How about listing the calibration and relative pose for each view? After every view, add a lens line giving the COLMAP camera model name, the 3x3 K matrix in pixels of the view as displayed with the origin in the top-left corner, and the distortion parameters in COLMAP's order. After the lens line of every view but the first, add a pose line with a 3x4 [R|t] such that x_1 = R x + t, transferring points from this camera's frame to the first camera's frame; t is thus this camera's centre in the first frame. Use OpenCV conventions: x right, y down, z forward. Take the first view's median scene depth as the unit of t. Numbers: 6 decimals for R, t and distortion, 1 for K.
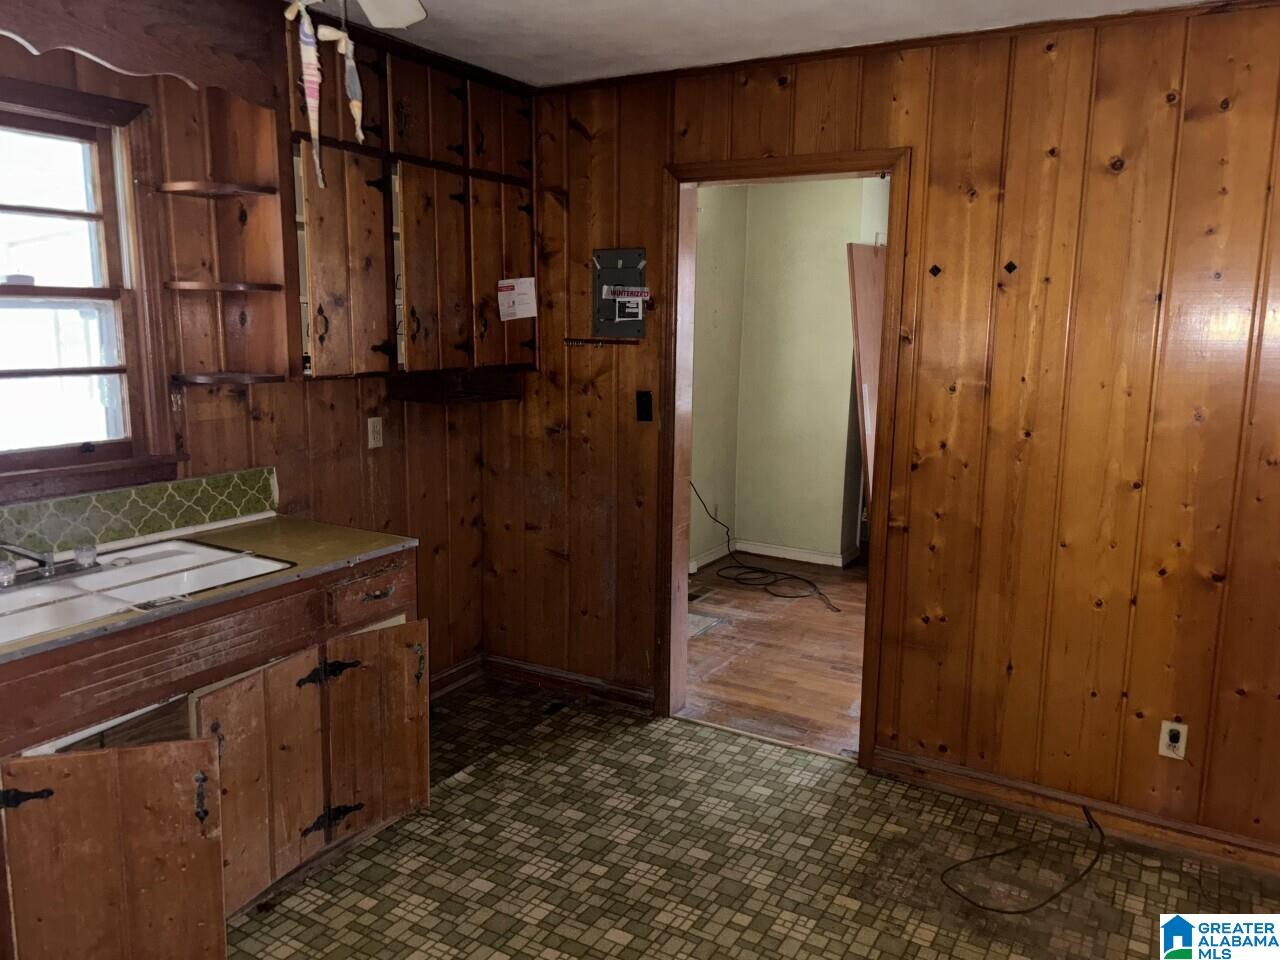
lens RADIAL K [[964.7, 0, 643.2], [0, 964.7, 476.3], [0, 0, 1]] dist [0.006691, 0.002985]
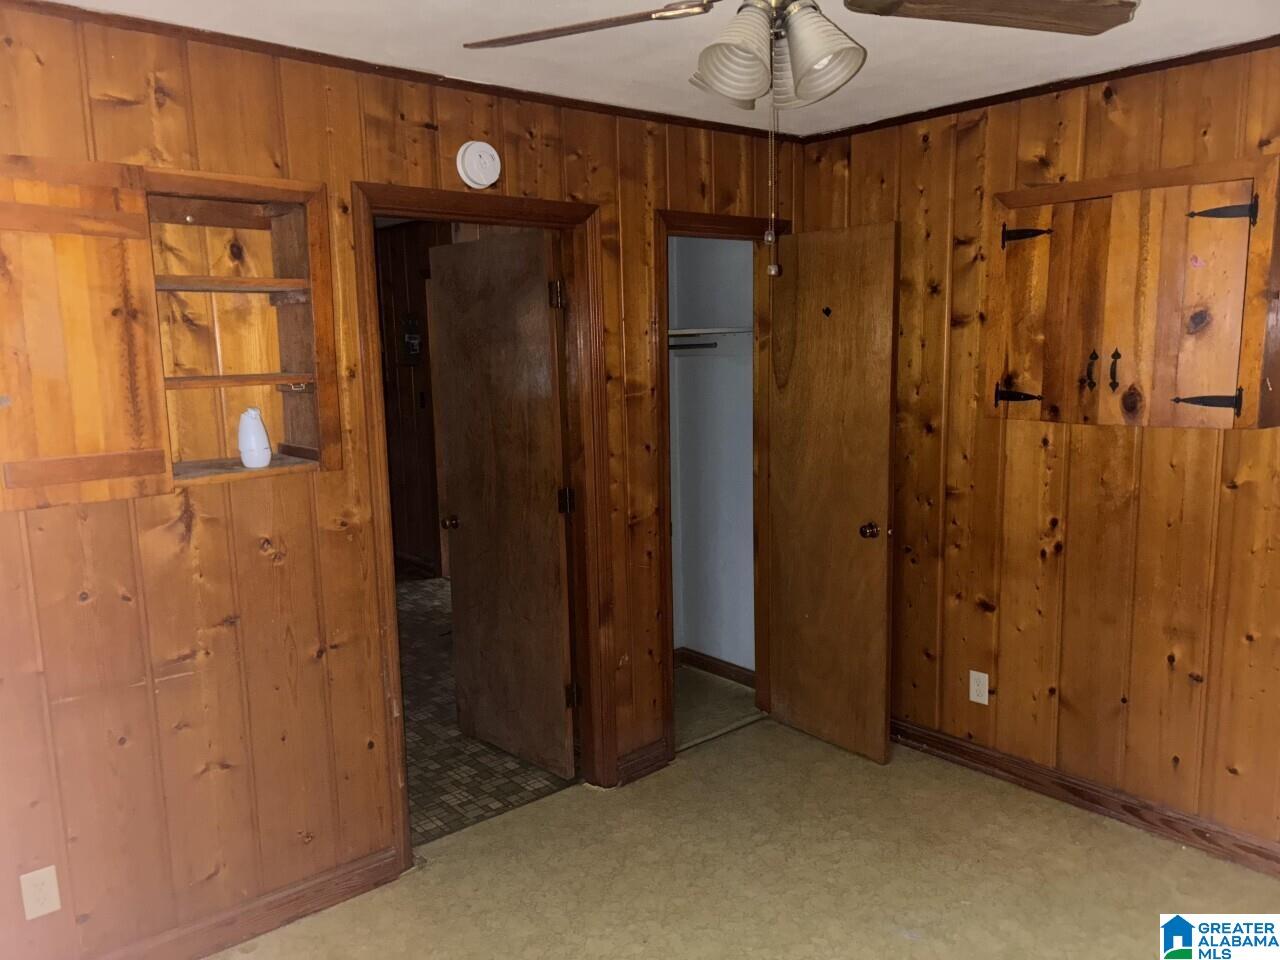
lens RADIAL K [[964.7, 0, 636.7], [0, 964.7, 481.1], [0, 0, 1]] dist [0.006691, 0.002985]
pose [[0.944077, 0.025485, -0.328740, 0.643370], [-0.036927, 0.998908, -0.028608, 0.076356], [0.327652, 0.039148, 0.943987, -0.375623]]
